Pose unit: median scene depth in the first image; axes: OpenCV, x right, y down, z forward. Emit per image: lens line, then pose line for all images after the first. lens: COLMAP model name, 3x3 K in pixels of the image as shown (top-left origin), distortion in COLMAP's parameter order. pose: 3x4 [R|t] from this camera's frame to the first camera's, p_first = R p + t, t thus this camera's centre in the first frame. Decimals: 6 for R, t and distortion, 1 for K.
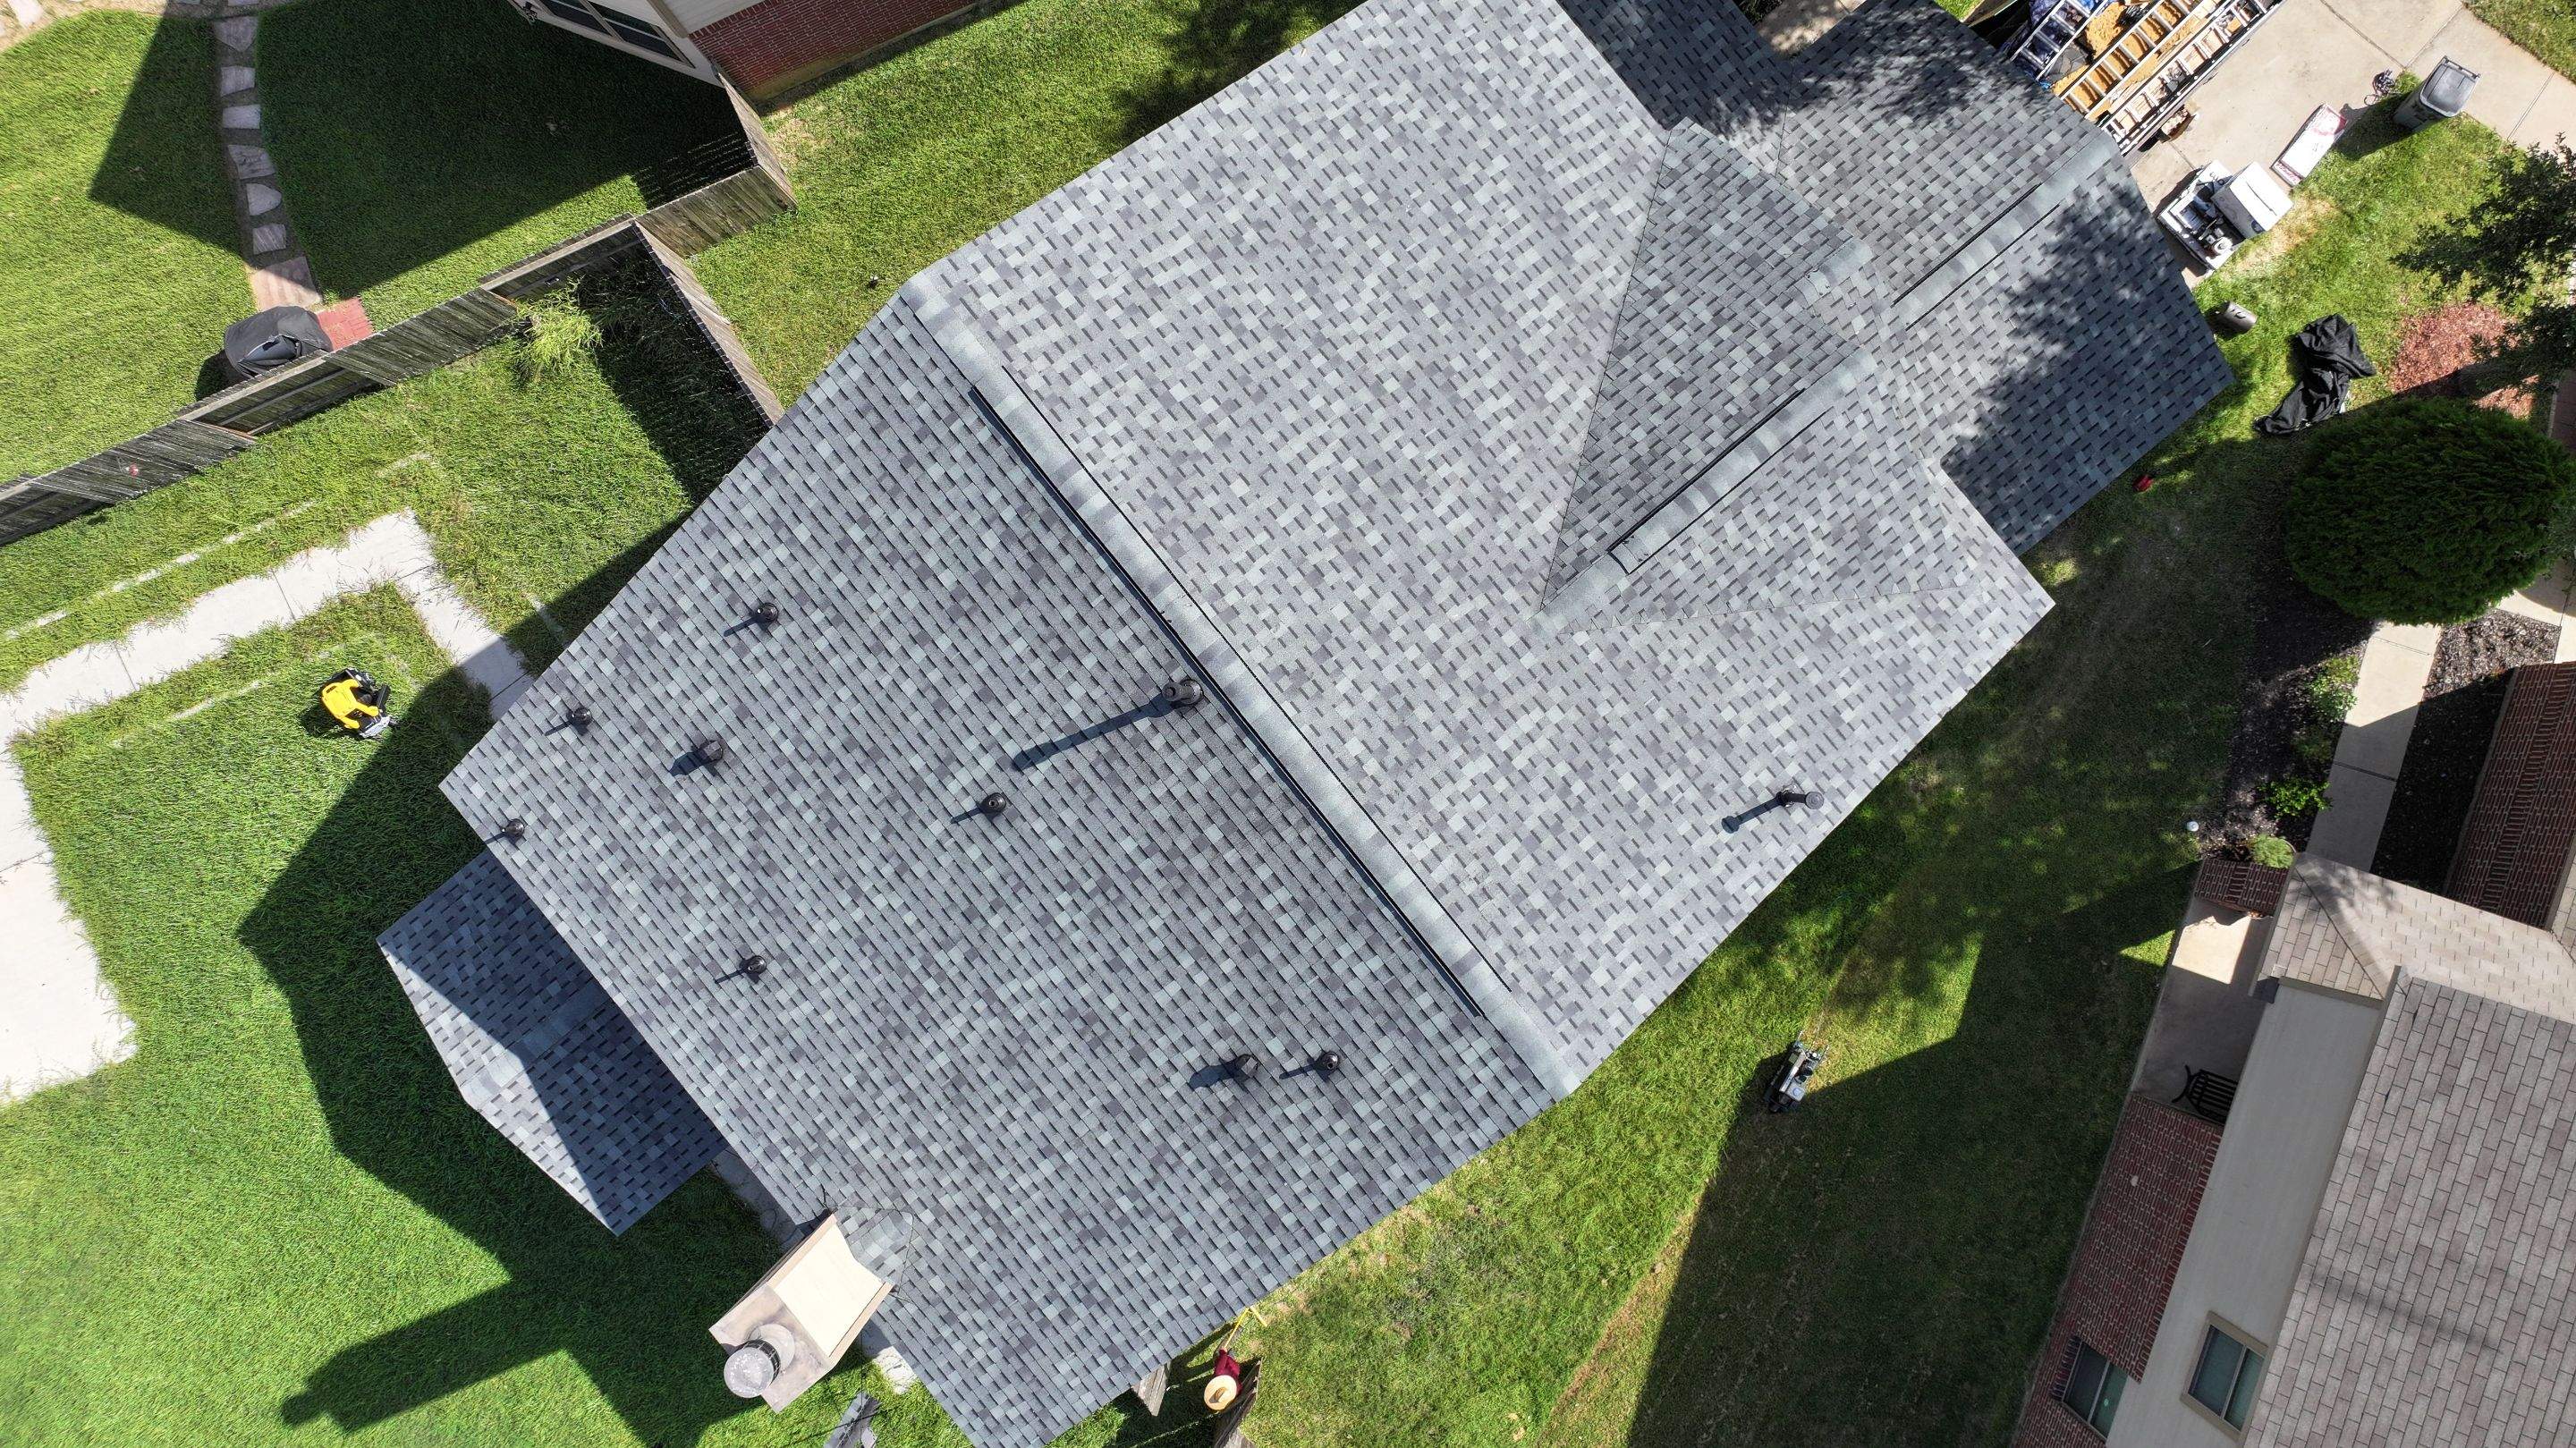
lens RADIAL K [[1785.2, 0, 1292.2], [0, 1785.2, 714.2], [0, 0, 1]] dist [0.006513, -0.007043]
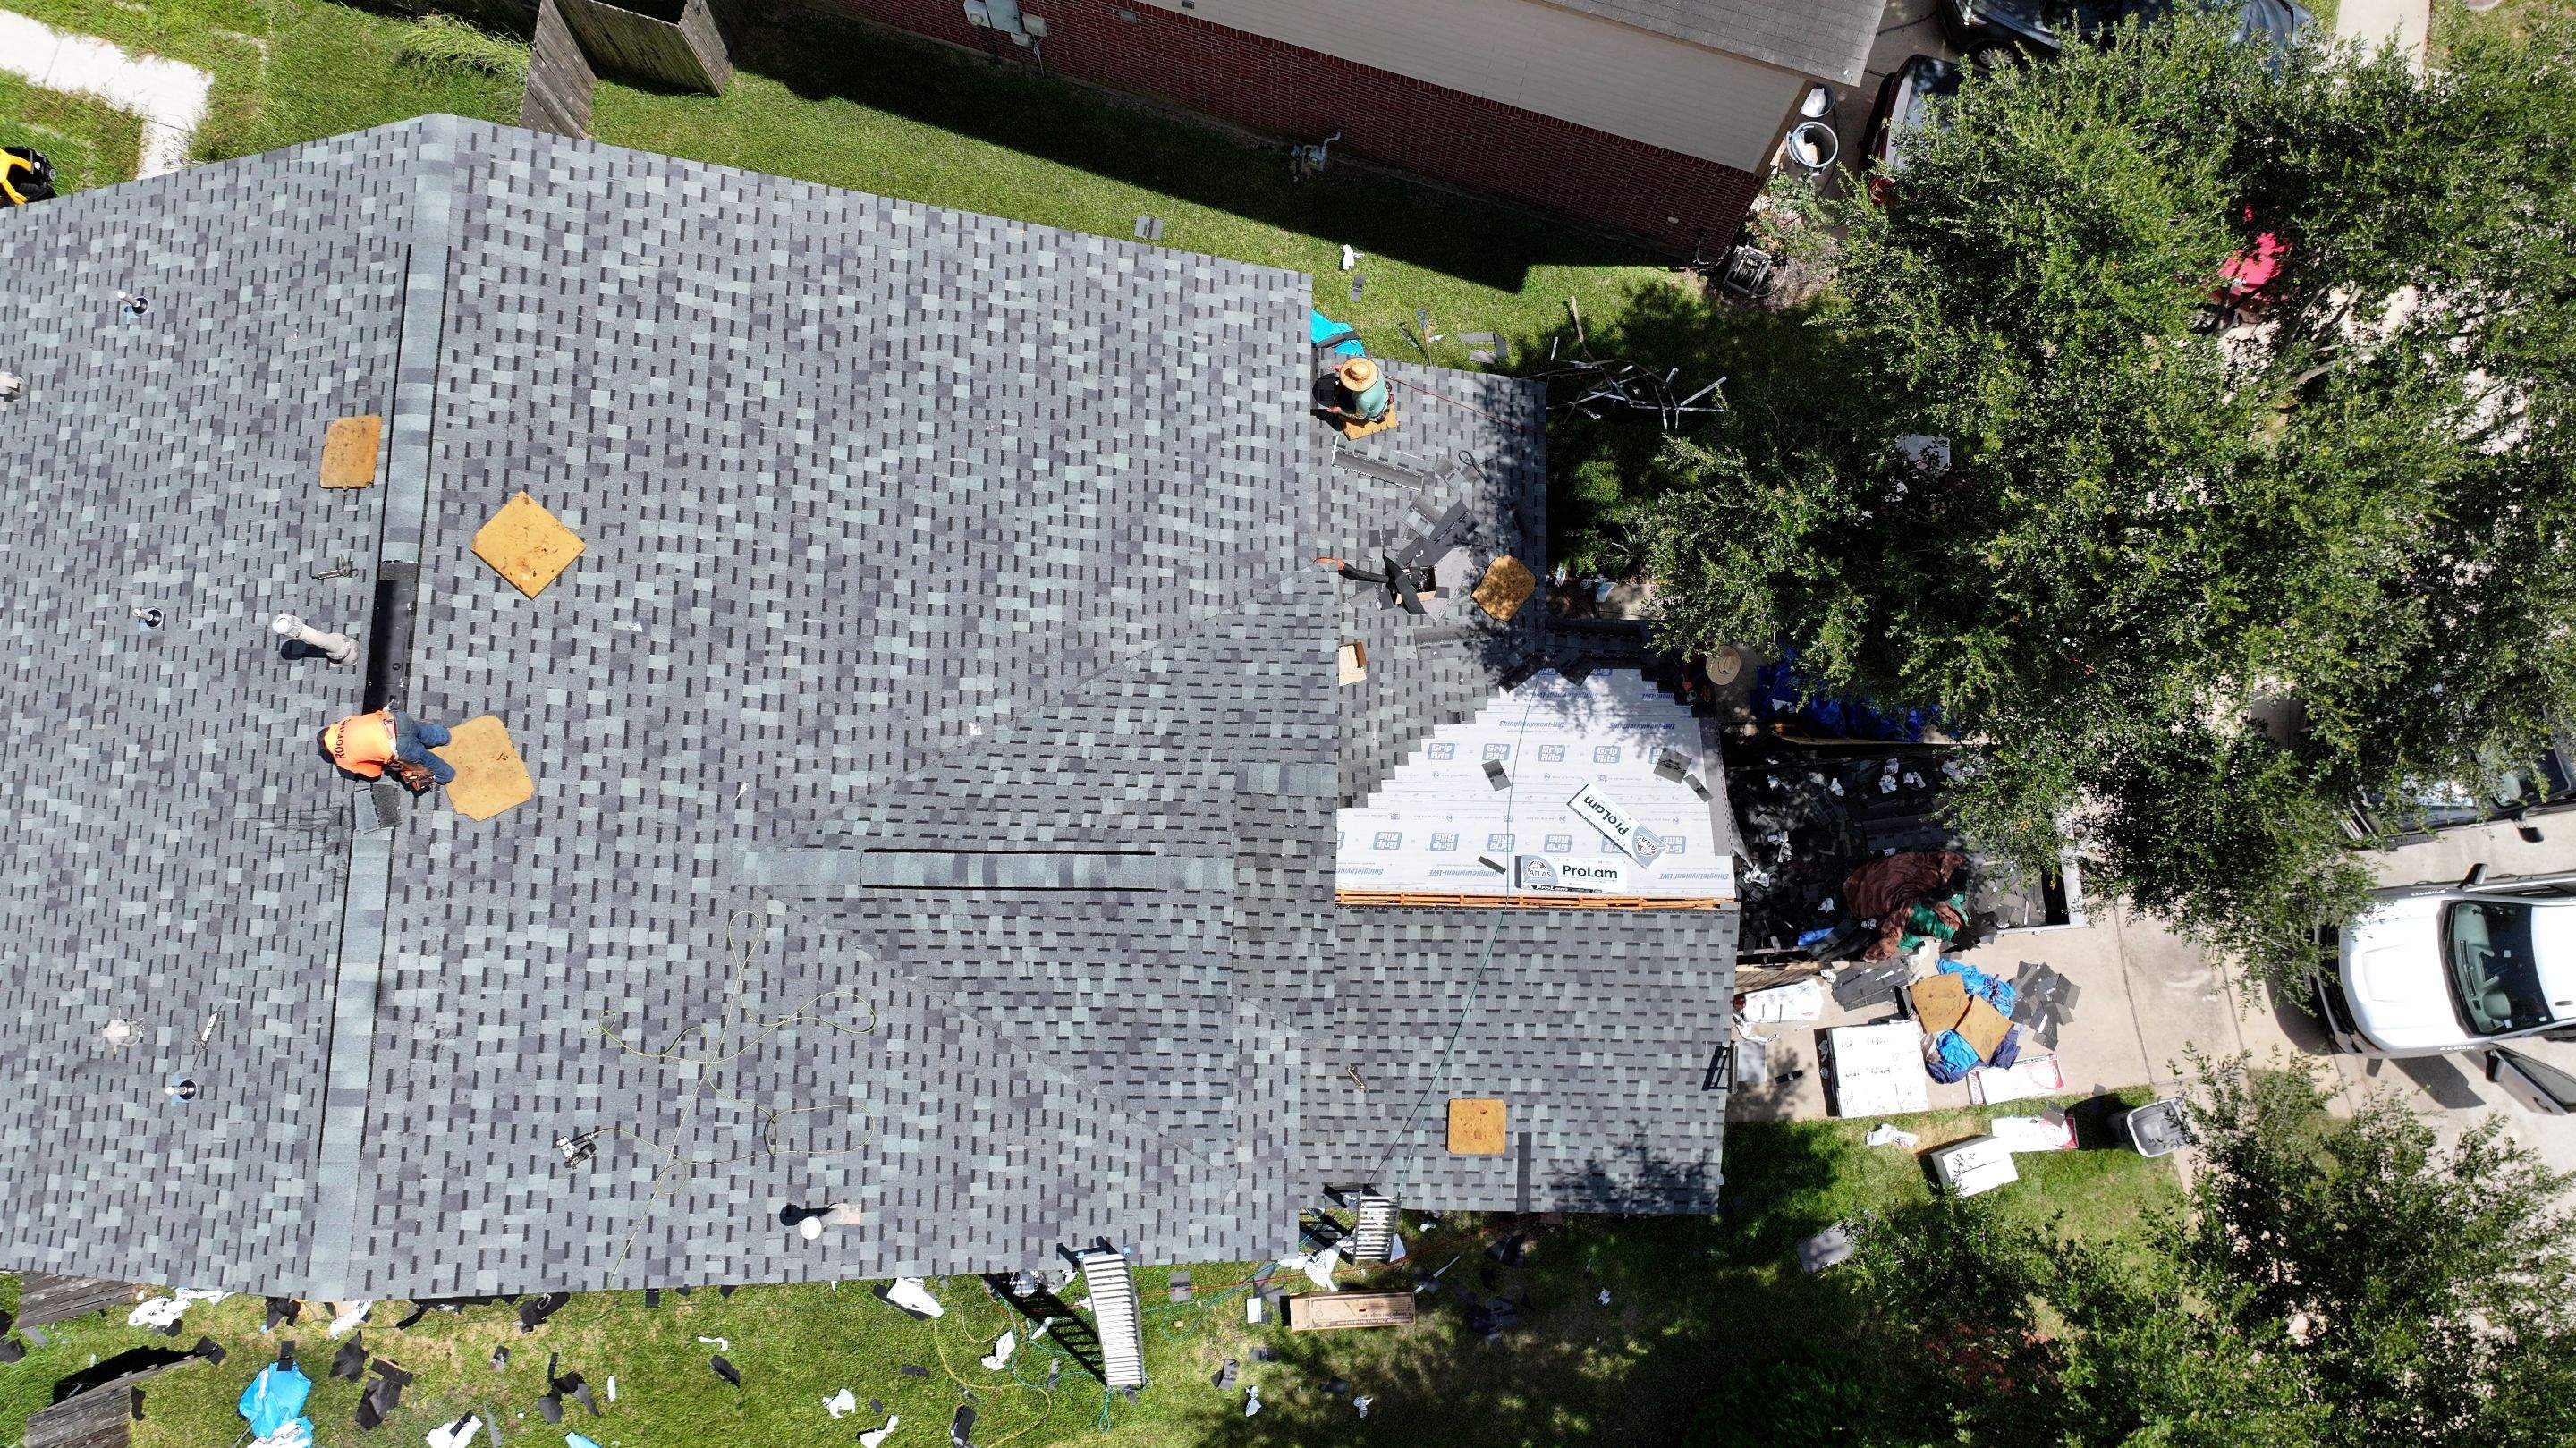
lens RADIAL K [[1791.9, 0, 1291.7], [0, 1791.9, 718.1], [0, 0, 1]] dist [-0.002353, 0.006911]
pose [[0.762449, 0.640775, -0.089883, 0.364401], [-0.647048, 0.755137, -0.105339, -0.178919], [0.000375, 0.138474, 0.990366, 0.124478]]
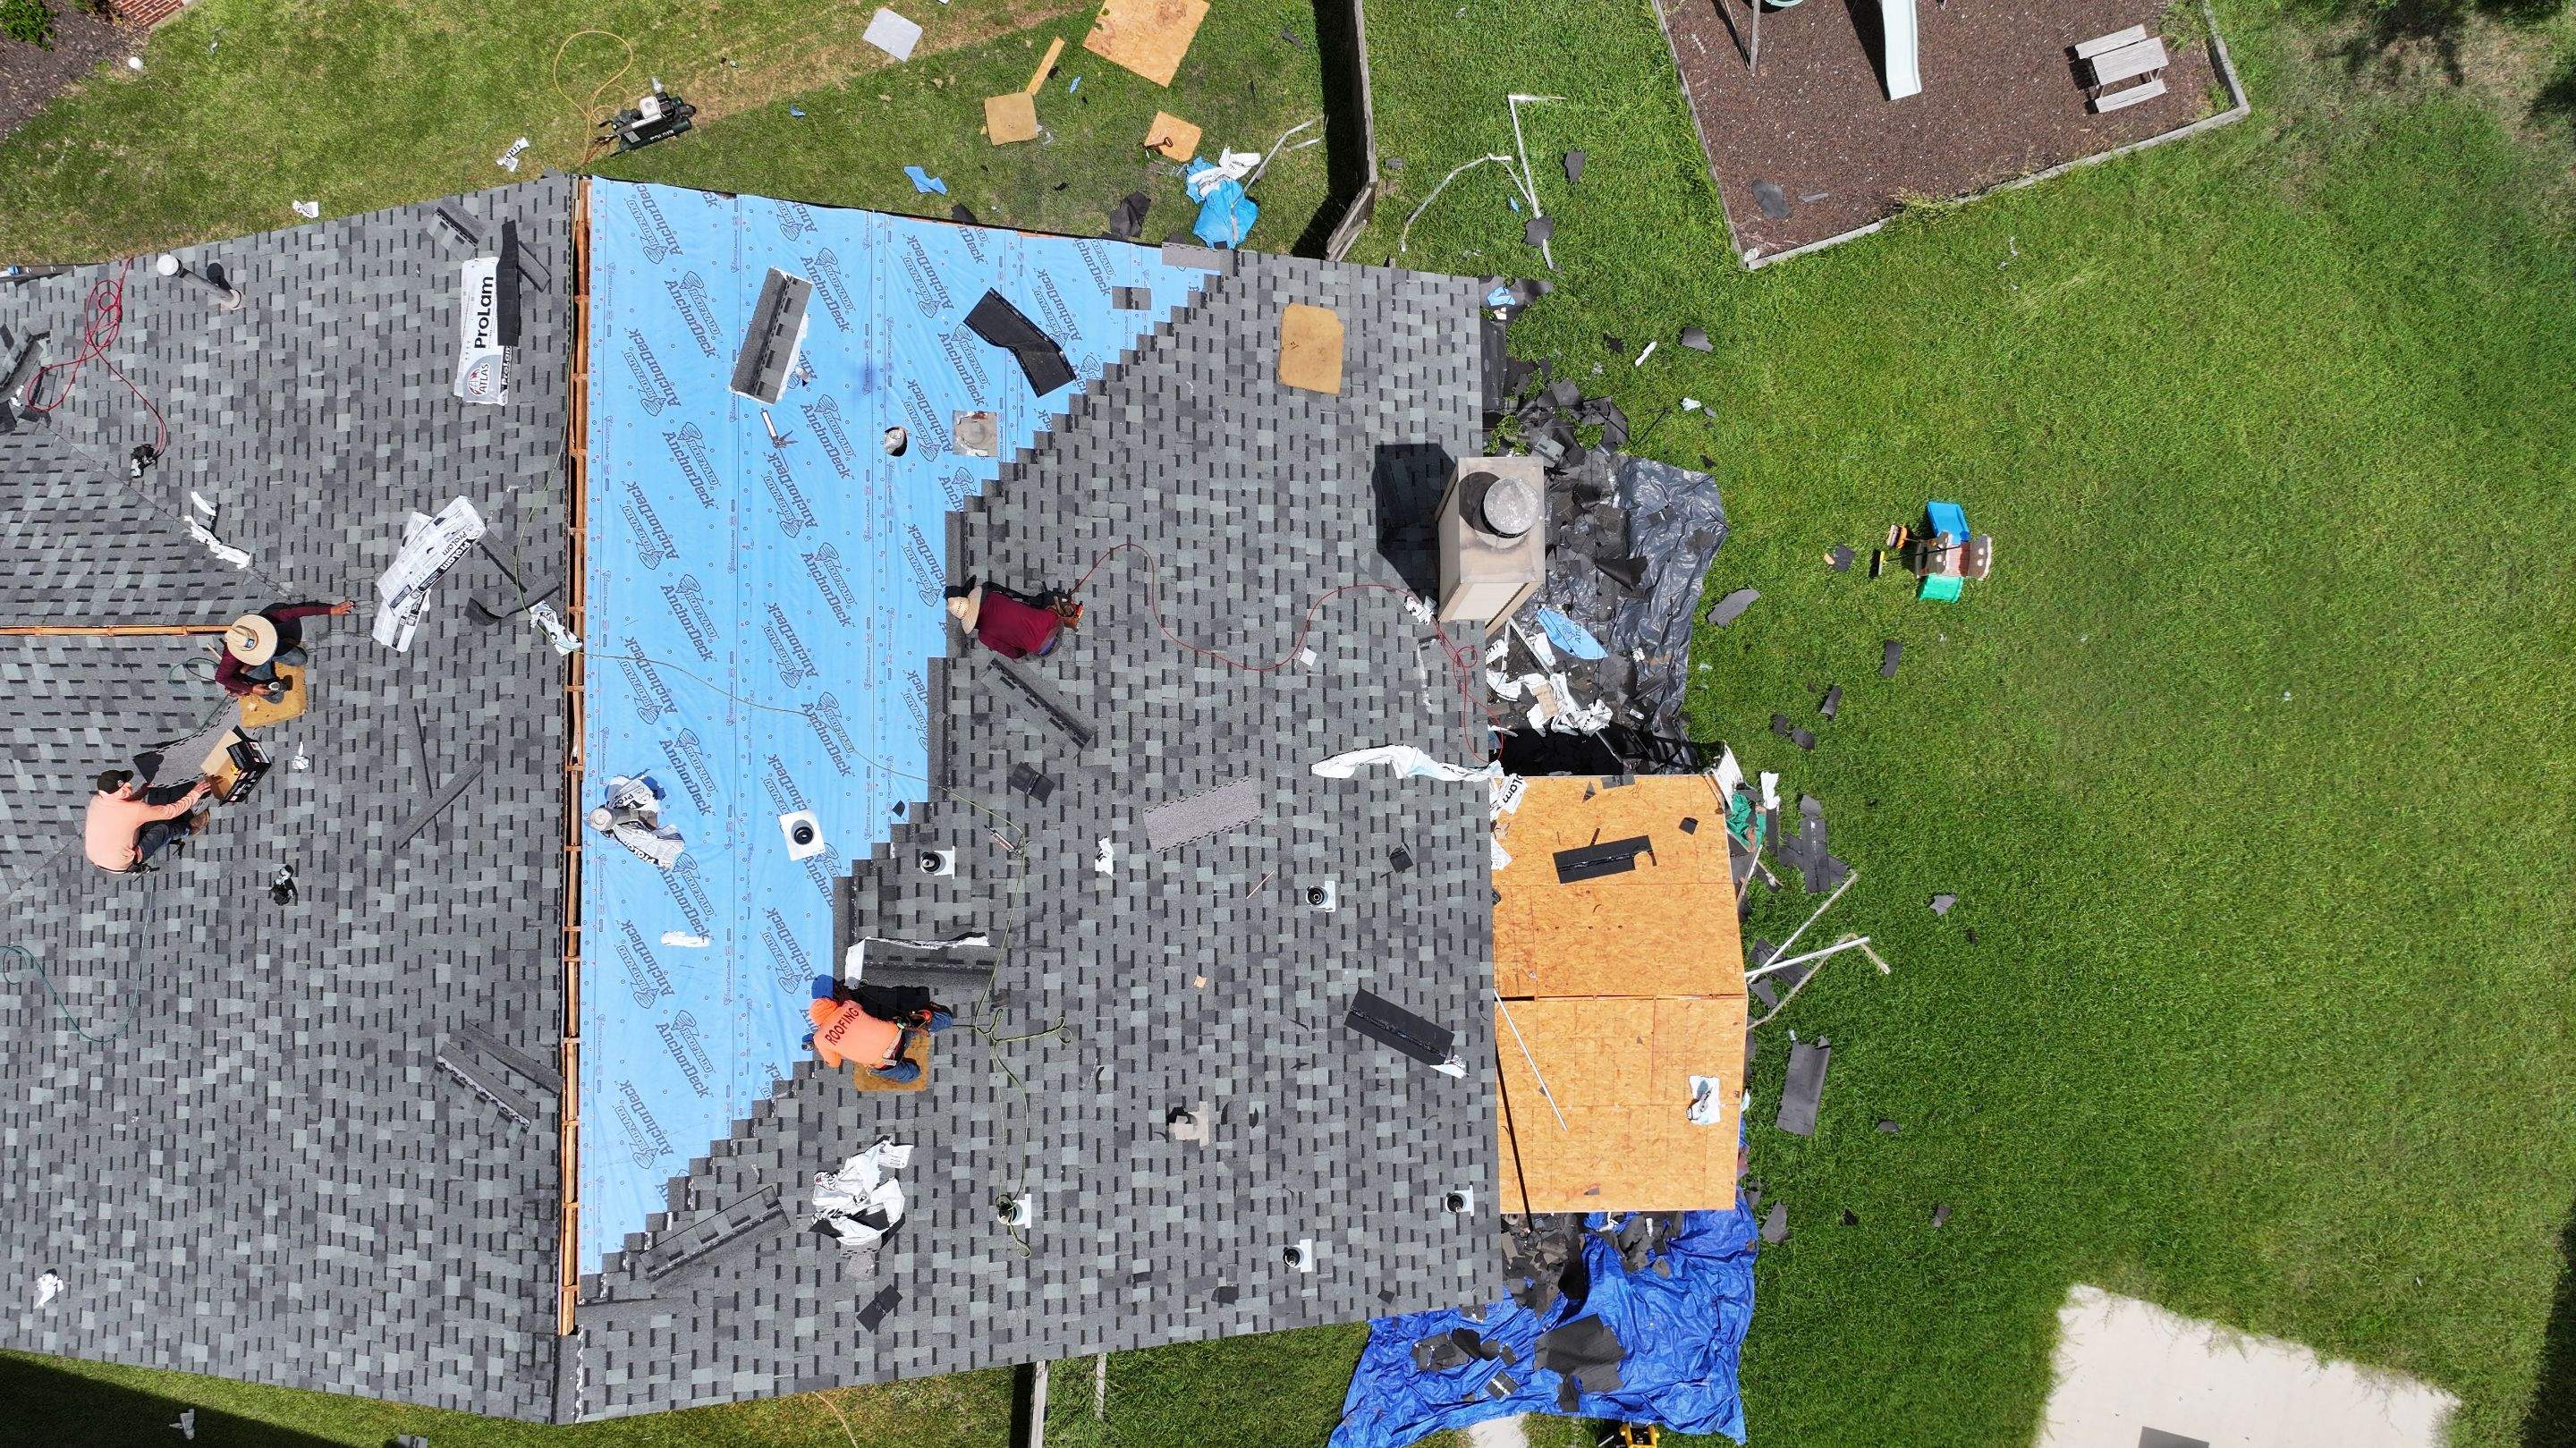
lens RADIAL K [[1785.1, 0, 1284.0], [0, 1785.1, 714.1], [0, 0, 1]] dist [0.001911, 0.001957]
pose [[-0.782675, -0.621184, 0.039360, -0.277862], [0.622287, -0.779573, 0.070883, 0.144329], [-0.013348, 0.079972, 0.996708, 0.143445]]
